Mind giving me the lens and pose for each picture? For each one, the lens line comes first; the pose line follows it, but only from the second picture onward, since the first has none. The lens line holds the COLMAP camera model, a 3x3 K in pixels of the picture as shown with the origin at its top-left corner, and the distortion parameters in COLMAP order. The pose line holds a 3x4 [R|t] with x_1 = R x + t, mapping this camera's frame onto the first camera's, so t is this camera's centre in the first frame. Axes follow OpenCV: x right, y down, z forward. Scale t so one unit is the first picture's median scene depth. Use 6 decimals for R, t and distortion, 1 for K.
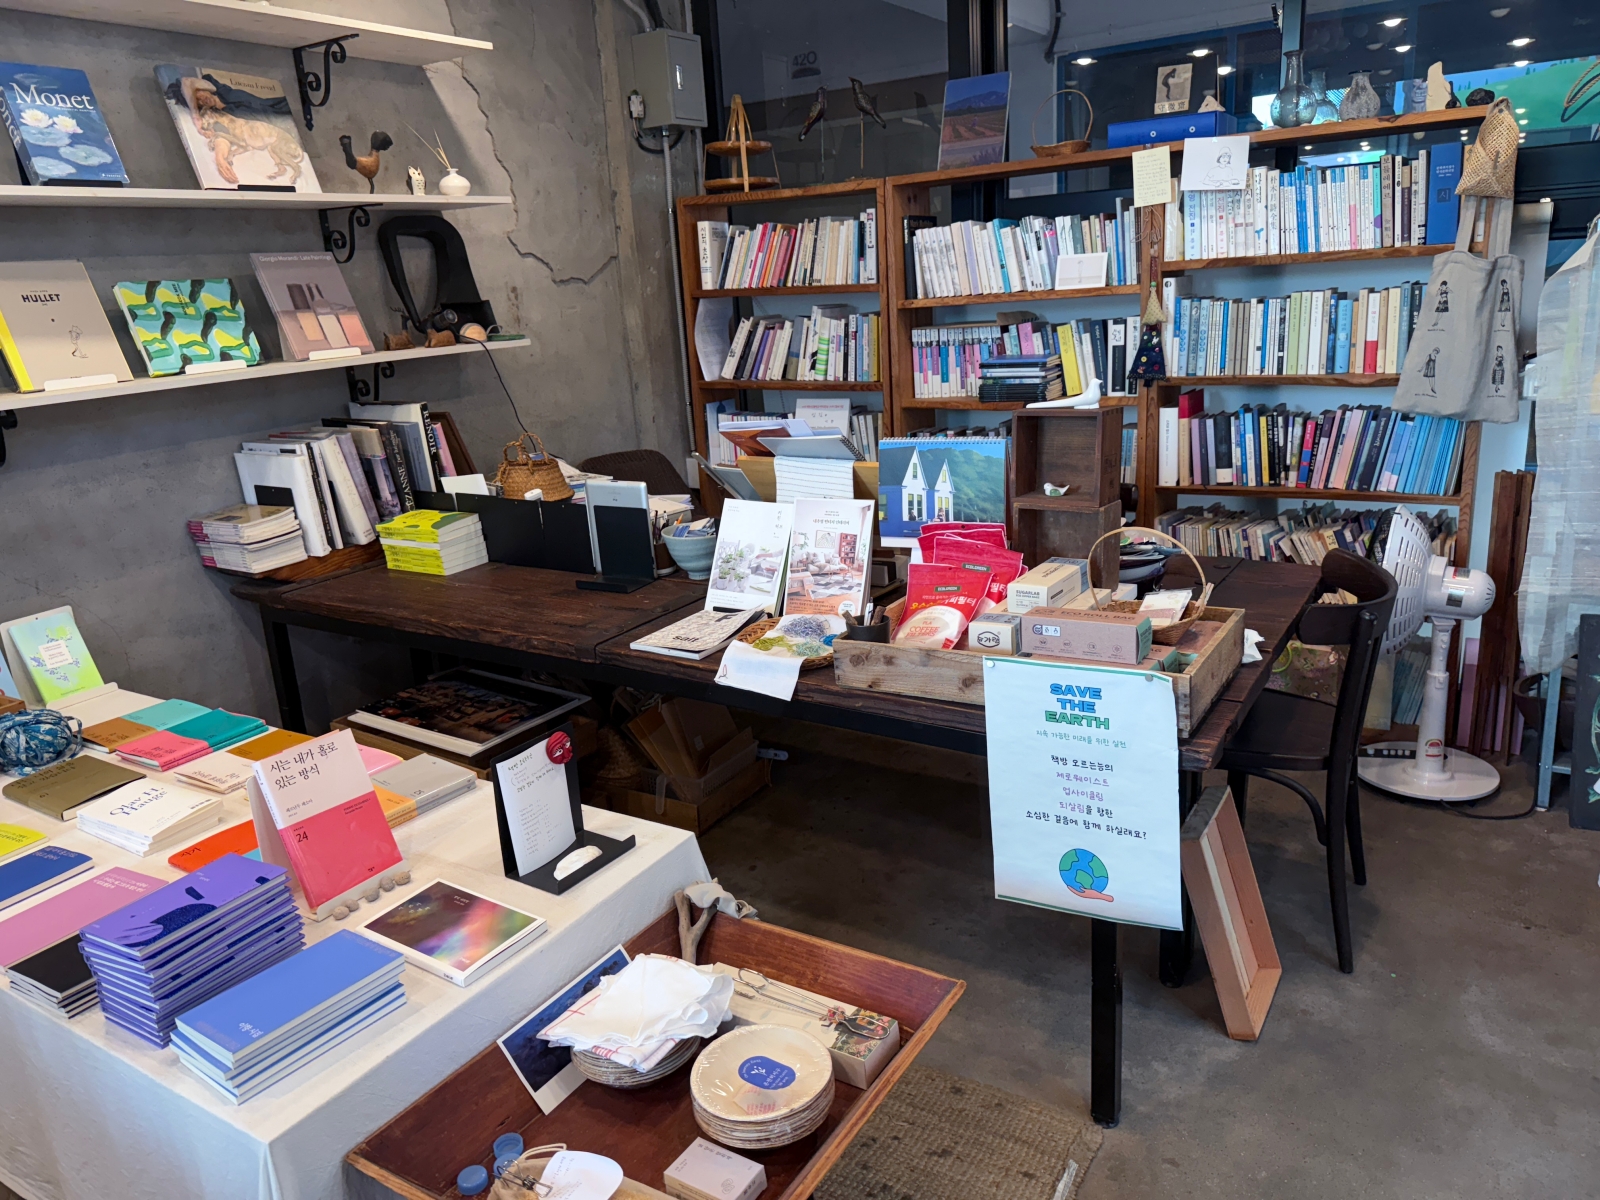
lens RADIAL K [[1127.1, 0, 791.4], [0, 1127.1, 596.5], [0, 0, 1]] dist [0.025664, -0.040422]
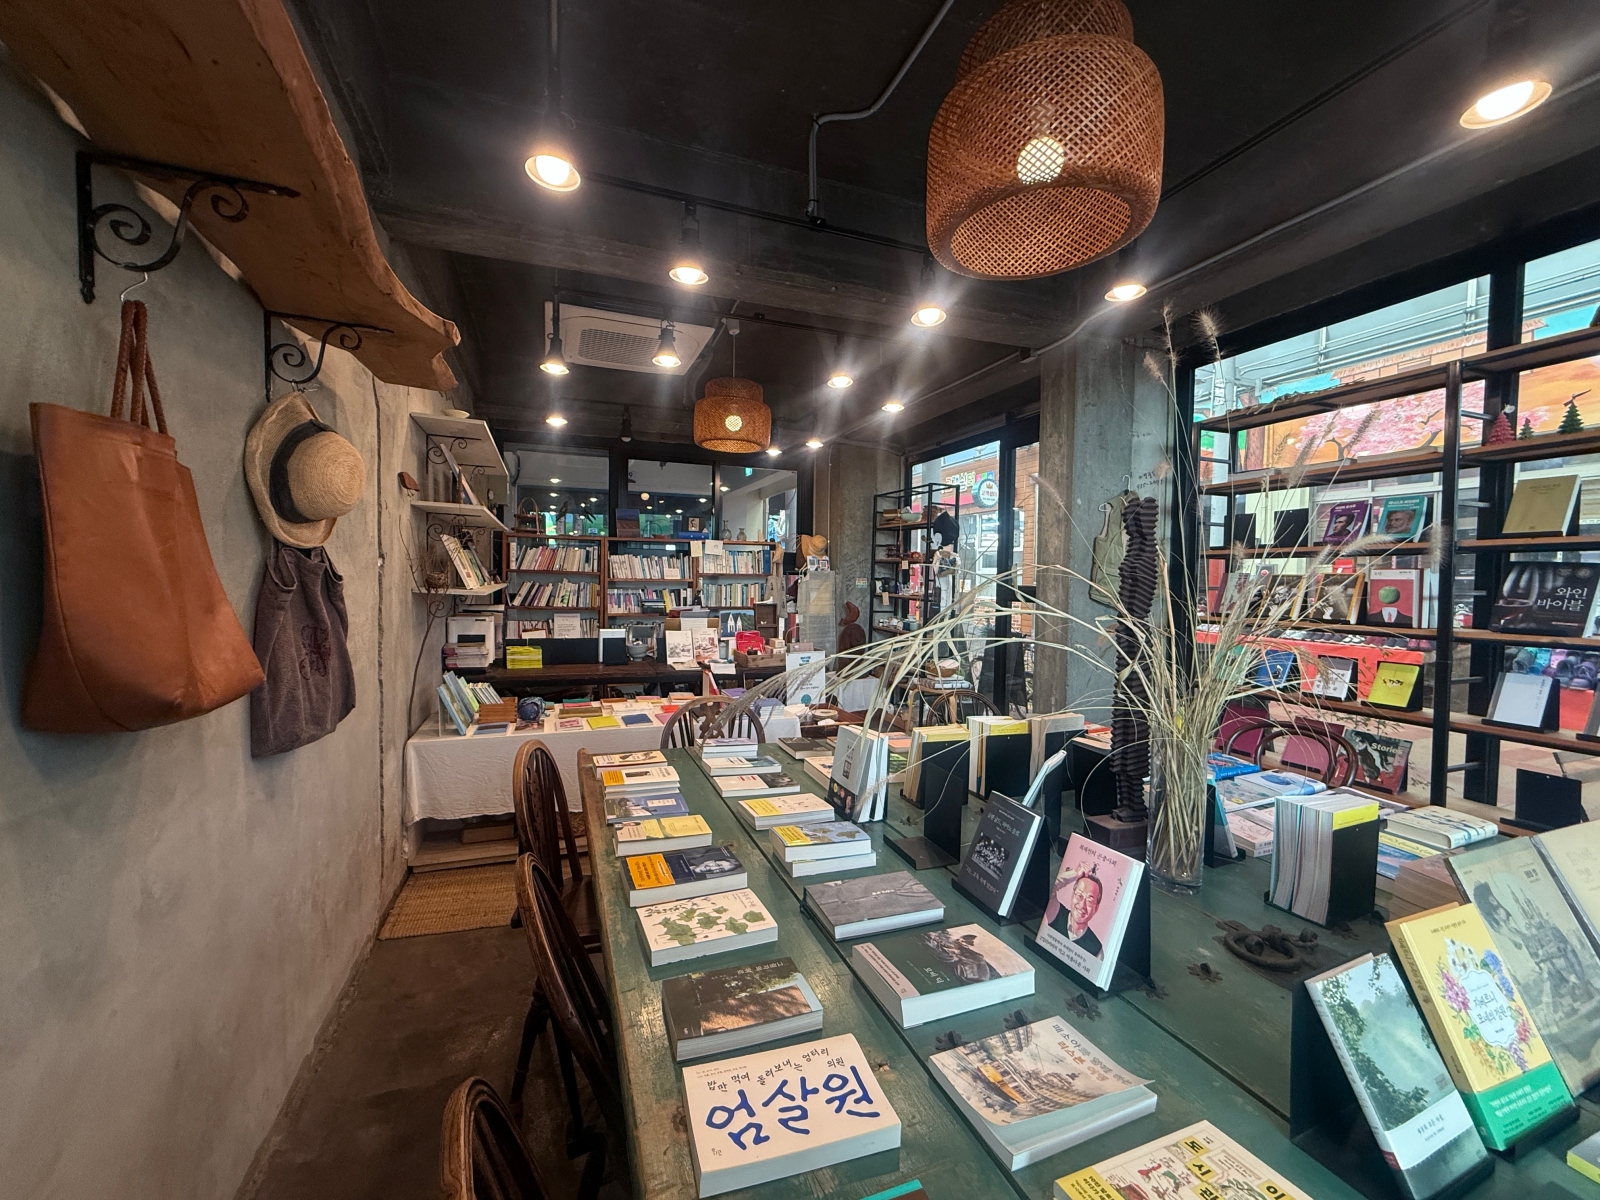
lens RADIAL K [[637.5, 0, 795.3], [0, 637.5, 589.1], [0, 0, 1]] dist [-0.000323, 0.000163]
pose [[0.598882, 0.057954, 0.798738, -1.033286], [0.163326, 0.967577, -0.192664, 0.167394], [-0.784006, 0.245837, 0.569999, -0.305841]]
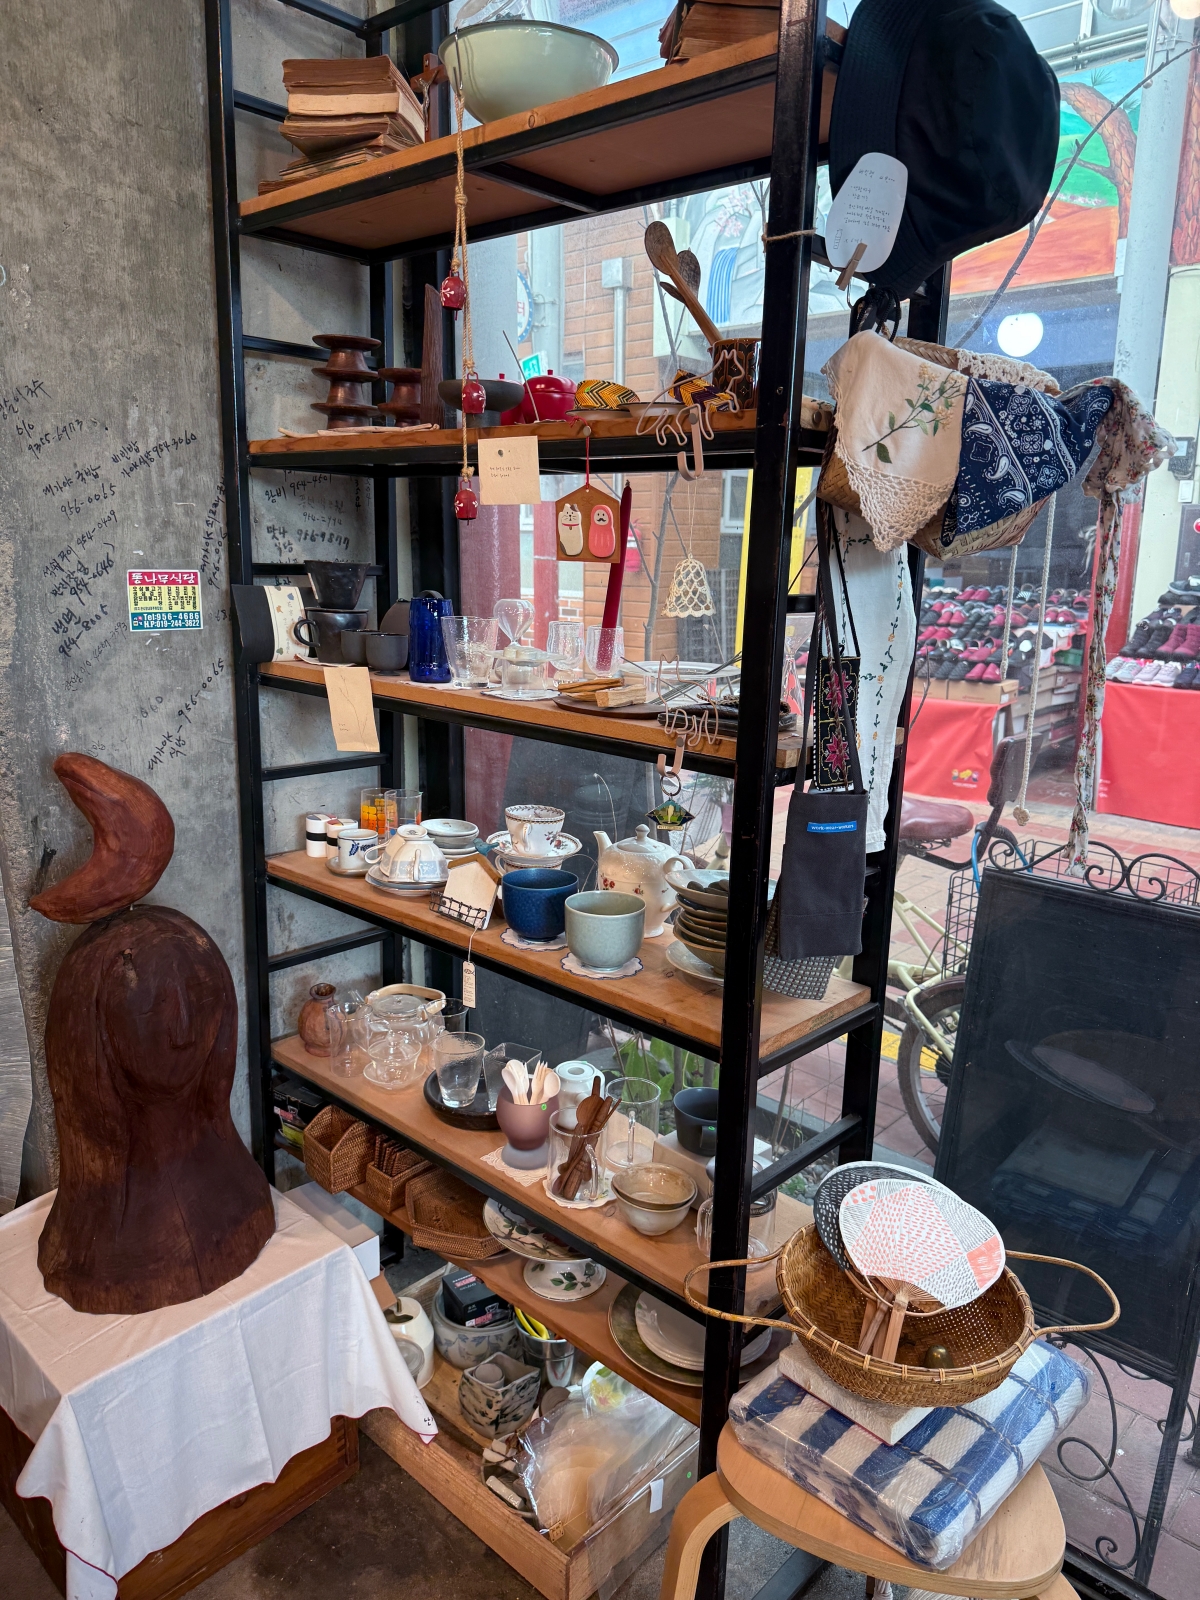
lens RADIAL K [[1127.1, 0, 605.8], [0, 1127.1, 806.4], [0, 0, 1]] dist [0.025664, -0.040422]
pose [[0.184644, -0.161972, 0.969367, 0.191512], [0.241692, 0.963519, 0.114957, -0.120041], [-0.952623, 0.213062, 0.217056, 0.373497]]
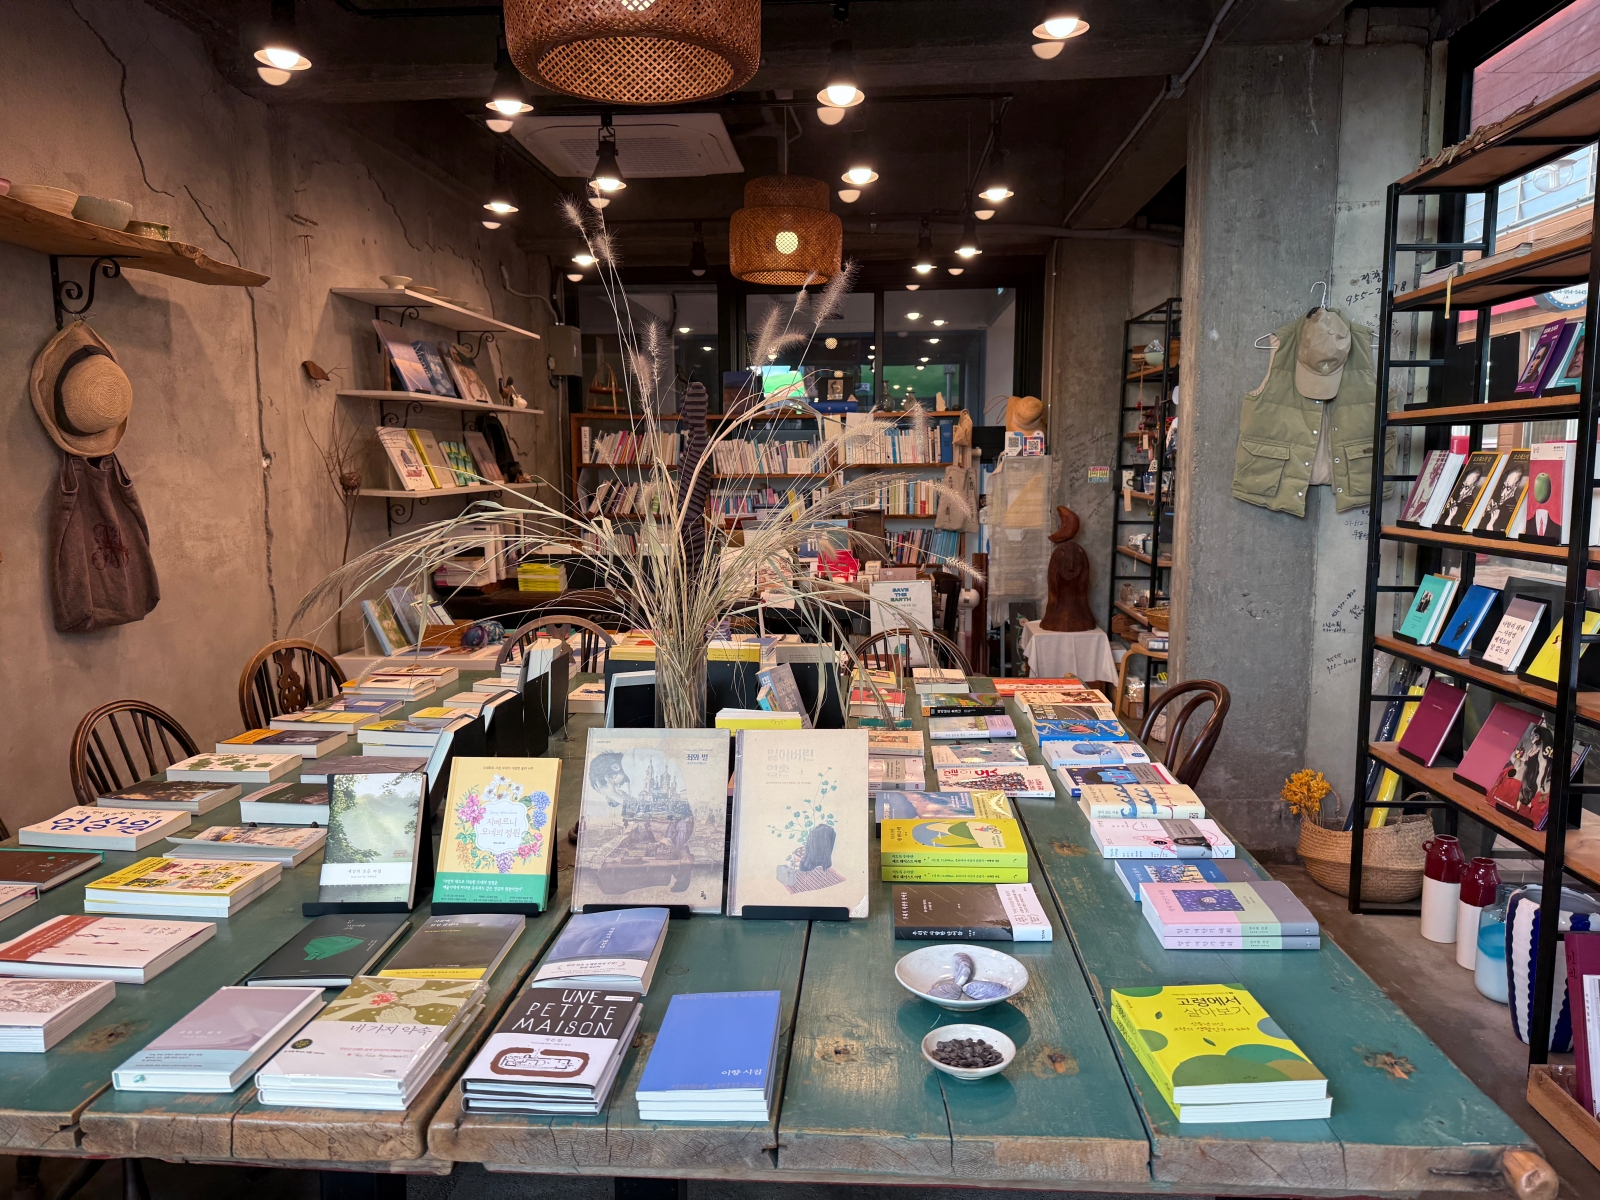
lens RADIAL K [[1127.1, 0, 810.0], [0, 1127.1, 601.3], [0, 0, 1]] dist [0.025664, -0.040422]
pose [[0.877265, 0.001450, 0.480004, -0.801437], [0.079033, 0.985911, -0.147419, 0.301617], [-0.473455, 0.167262, 0.864791, -0.869112]]
